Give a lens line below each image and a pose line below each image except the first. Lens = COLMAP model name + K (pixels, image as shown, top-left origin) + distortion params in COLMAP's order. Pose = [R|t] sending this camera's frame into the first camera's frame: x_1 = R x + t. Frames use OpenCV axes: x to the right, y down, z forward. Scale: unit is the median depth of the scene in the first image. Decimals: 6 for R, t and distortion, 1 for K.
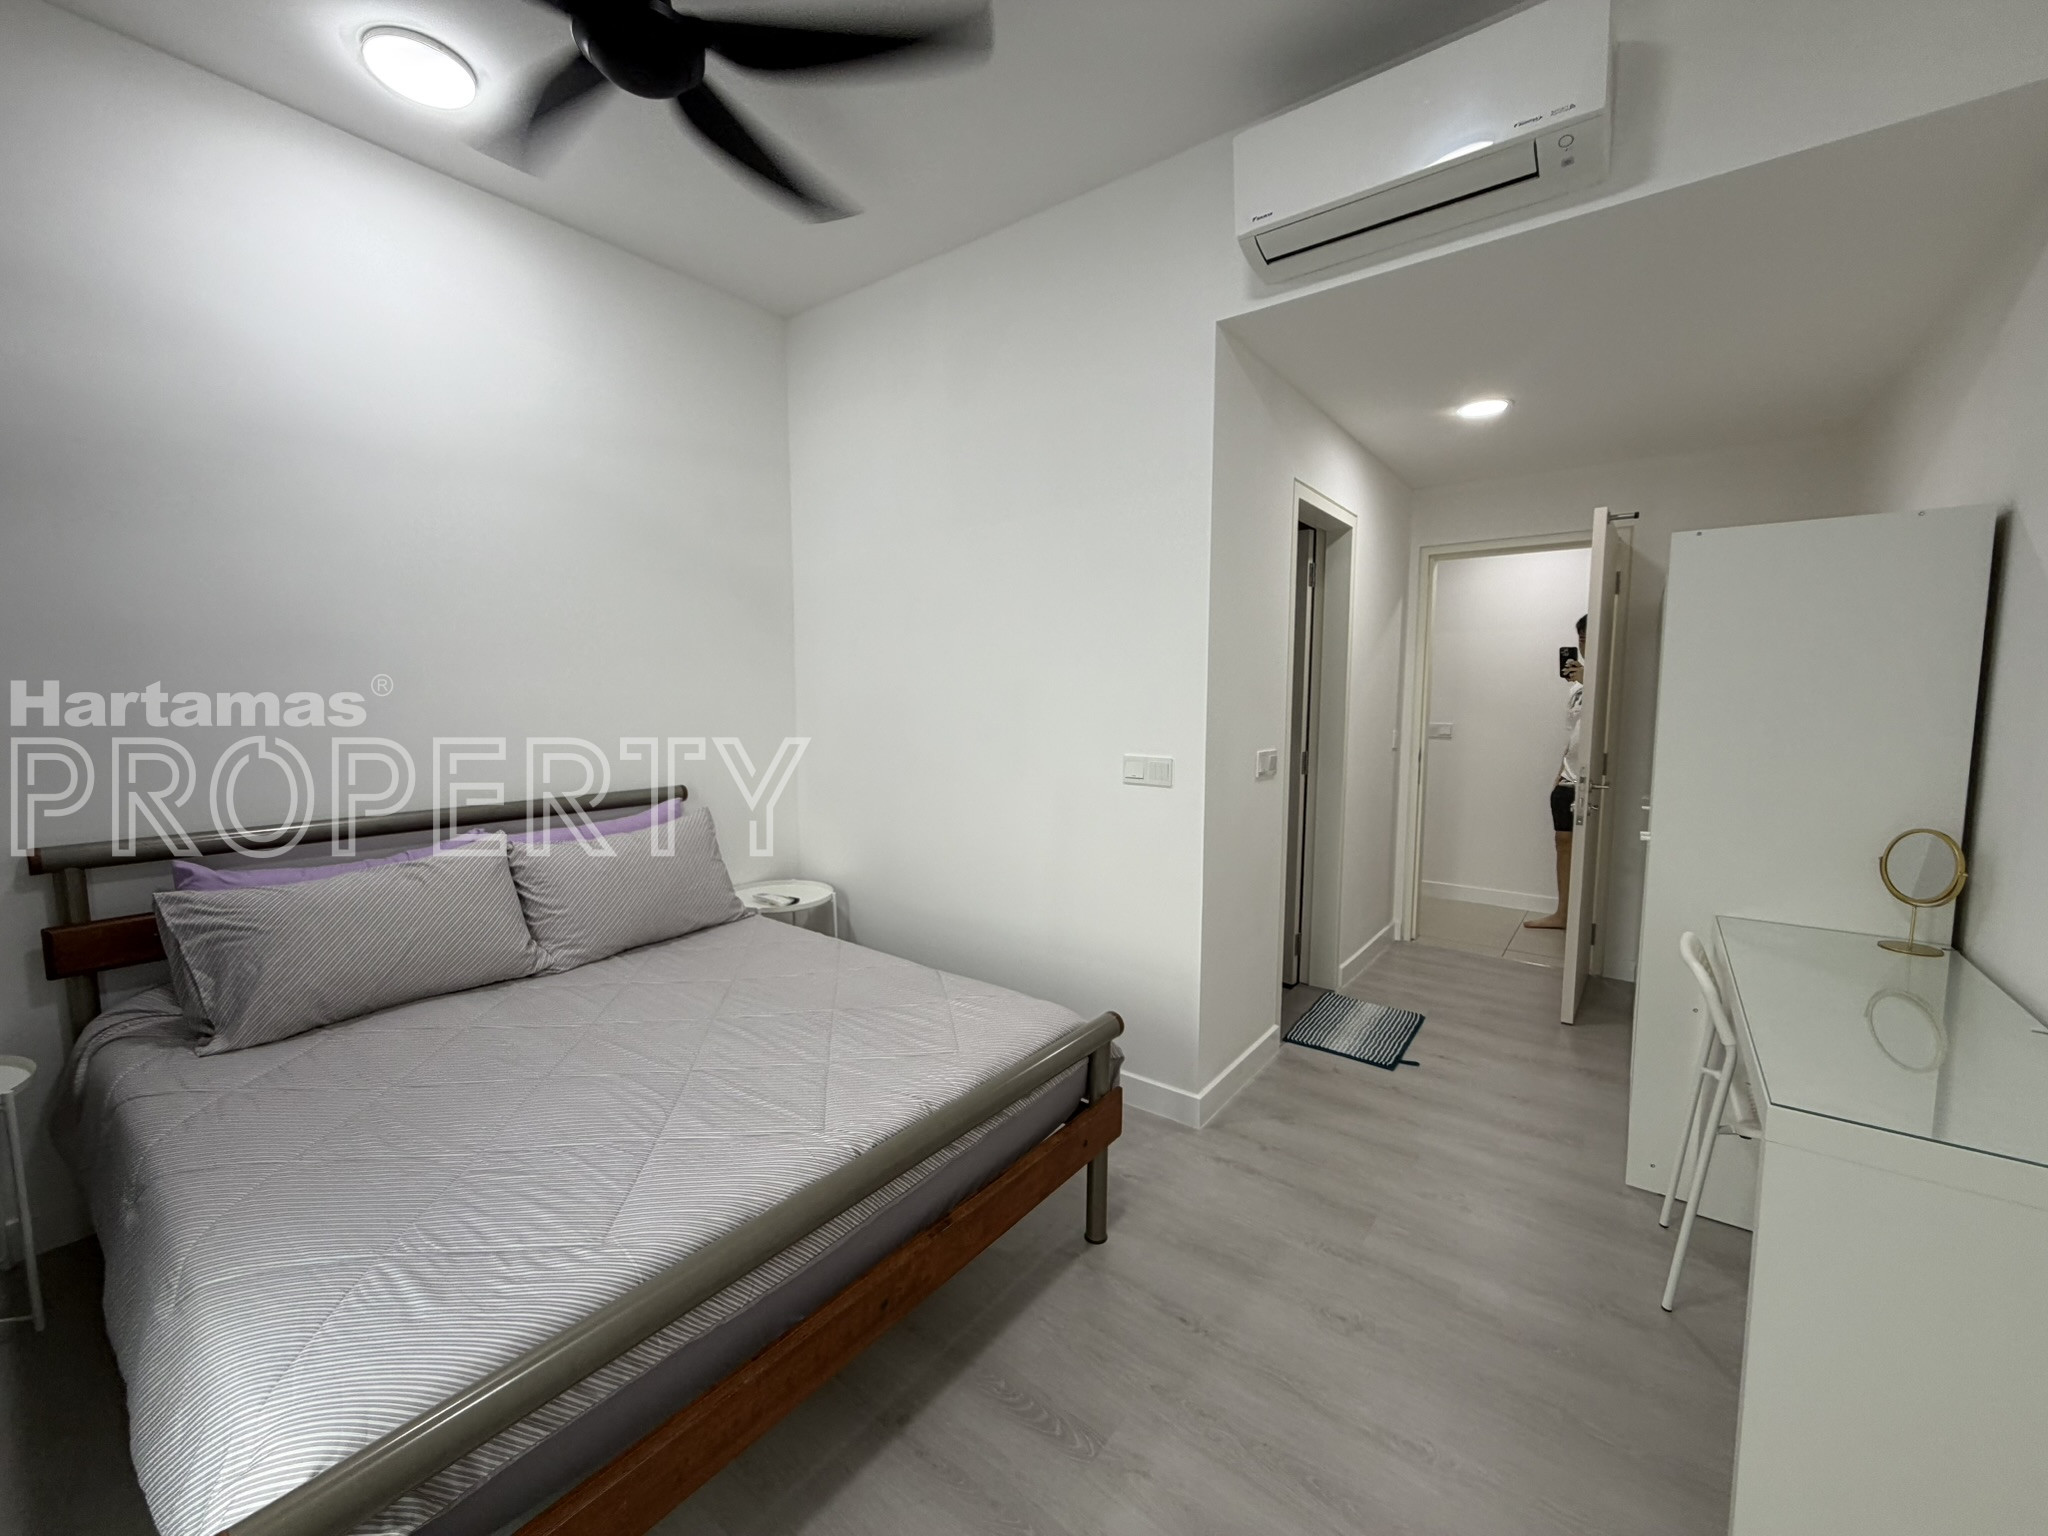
lens RADIAL K [[821.4, 0, 1022.0], [0, 821.4, 763.9], [0, 0, 1]] dist [0.000542, -0.000071]
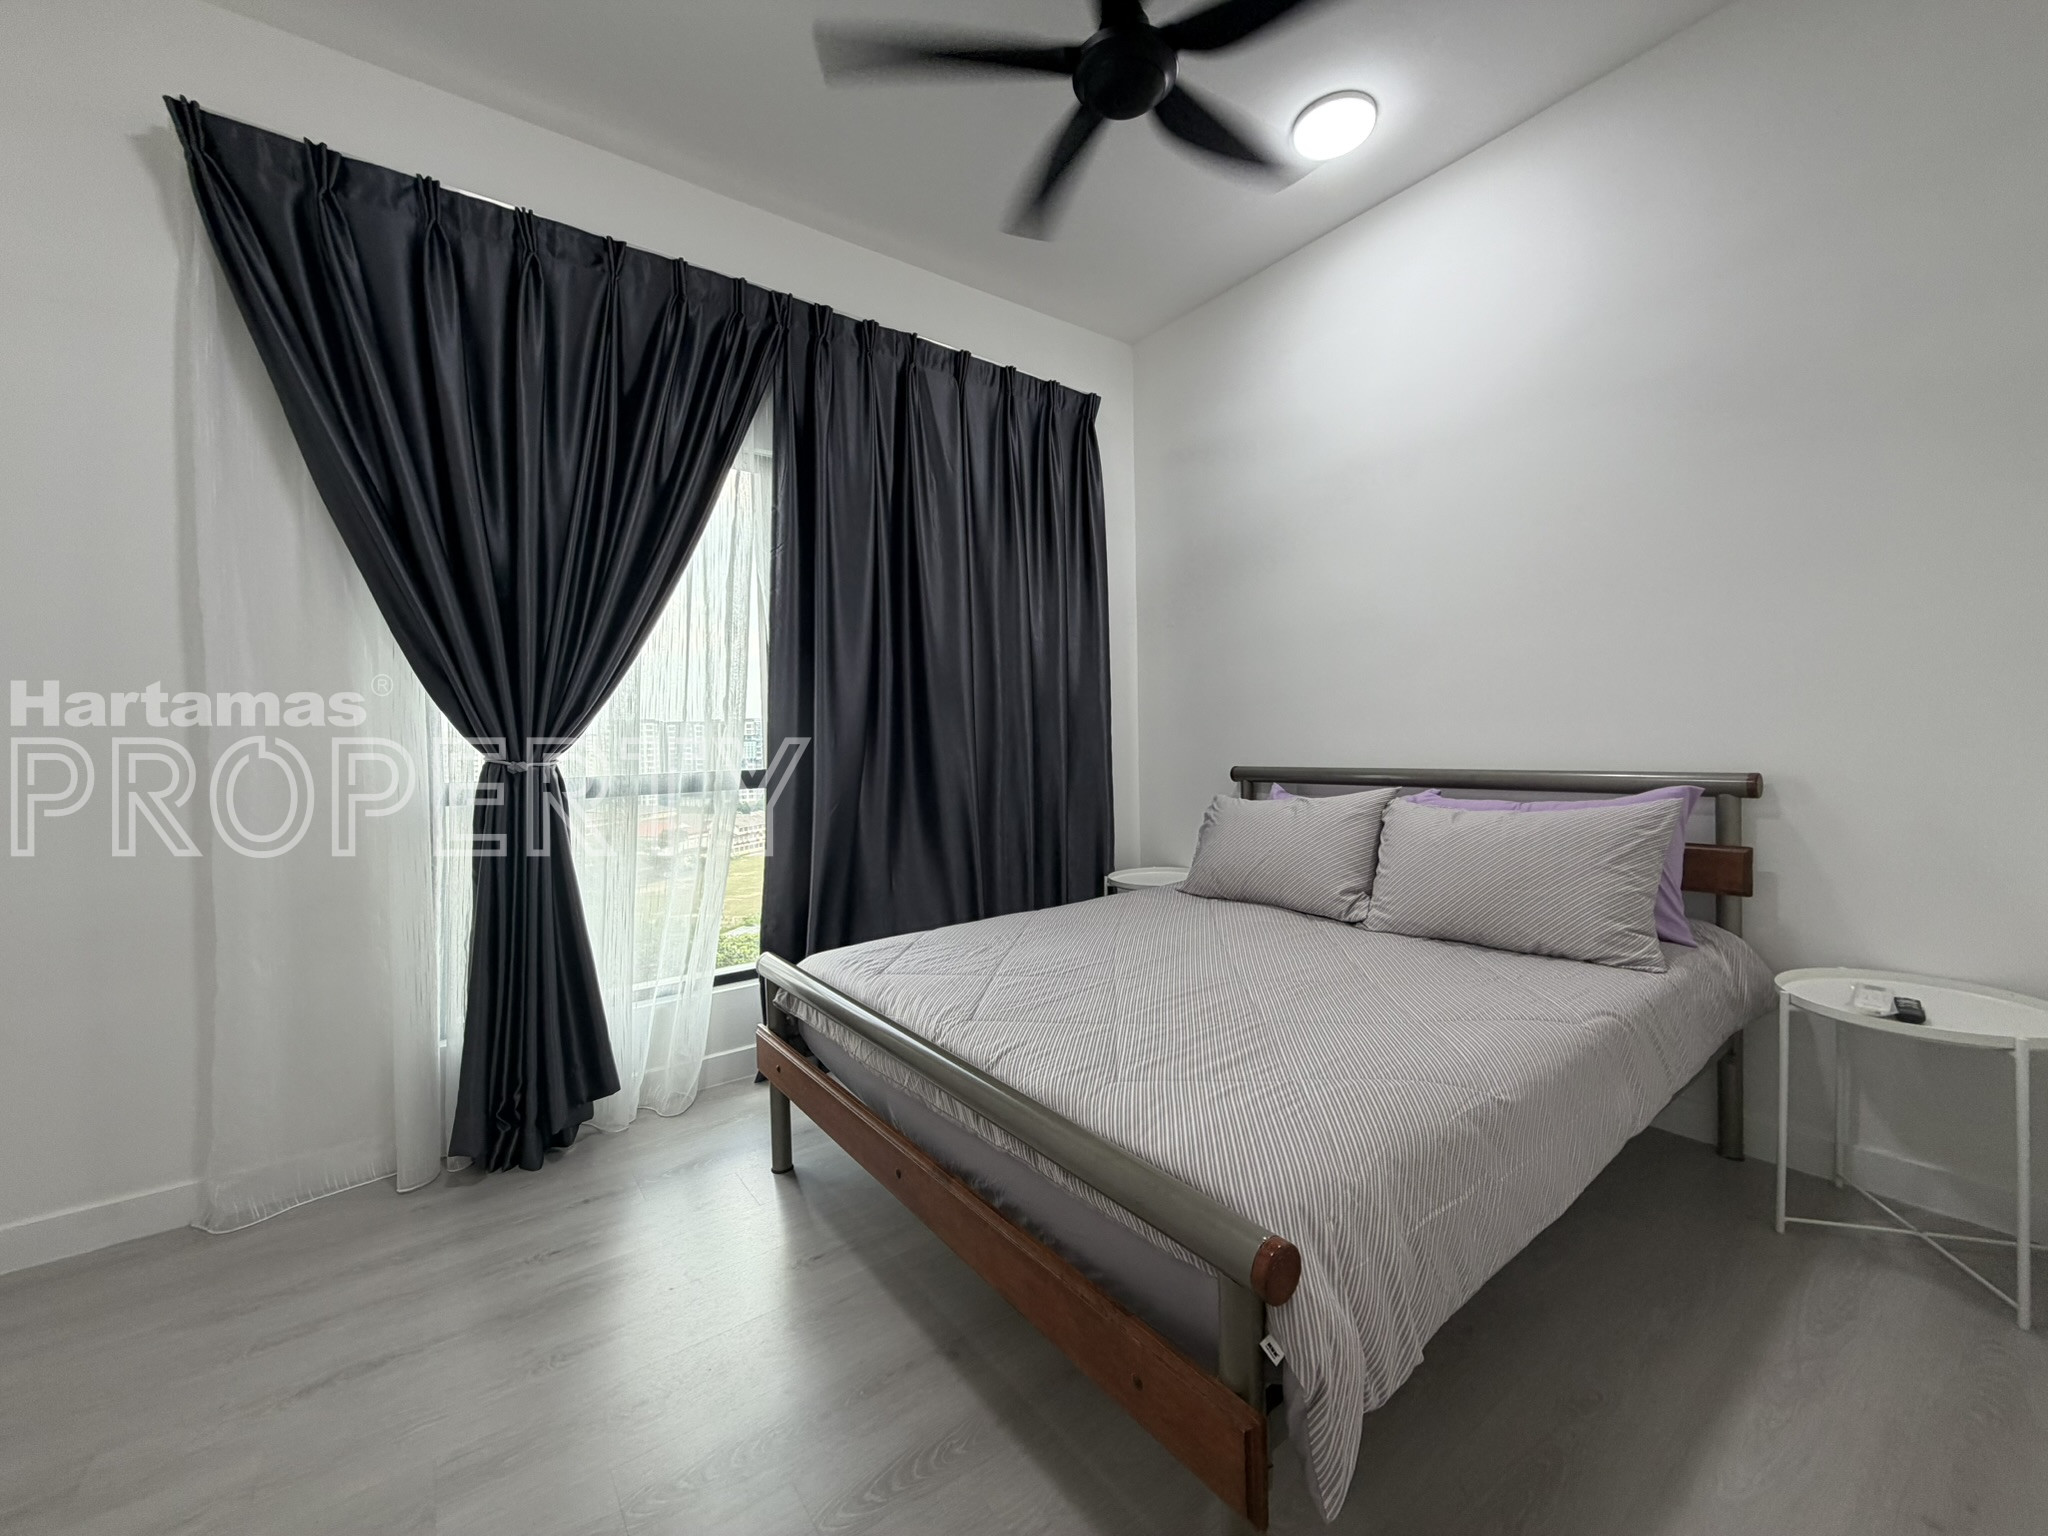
lens RADIAL K [[821.4, 0, 1022.0], [0, 821.4, 763.9], [0, 0, 1]] dist [0.000542, -0.000071]
pose [[-0.287078, 0.025180, -0.957576, 0.669066], [-0.061286, 0.997124, 0.044594, 0.050205], [0.955945, 0.071488, -0.284709, 1.177082]]
